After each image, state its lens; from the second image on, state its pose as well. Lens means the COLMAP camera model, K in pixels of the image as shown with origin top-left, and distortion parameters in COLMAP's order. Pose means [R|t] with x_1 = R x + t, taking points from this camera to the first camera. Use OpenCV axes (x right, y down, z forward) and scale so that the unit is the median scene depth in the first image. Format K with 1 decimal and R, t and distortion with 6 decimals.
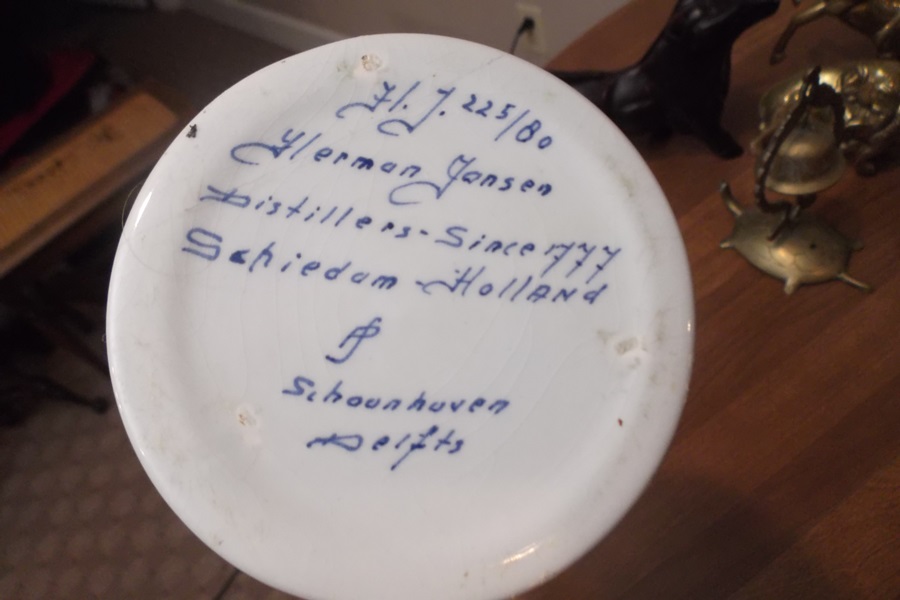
lens RADIAL K [[672.0, 0, 450.0], [0, 672.0, 300.0], [0, 0, 1]] dist [0.003010, -0.000800]
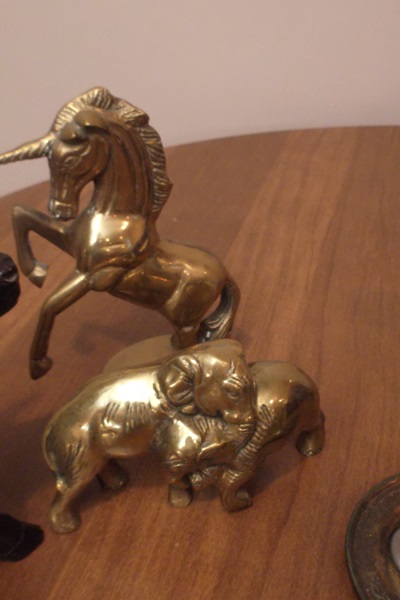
lens RADIAL K [[670.2, 0, 200.0], [0, 670.2, 300.0], [0, 0, 1]] dist [-0.006997, -0.004006]
pose [[0.742369, -0.159050, 0.650839, 0.230608], [0.410067, 0.876077, -0.253642, -0.218913], [-0.529844, 0.455183, 0.715593, 0.510289]]
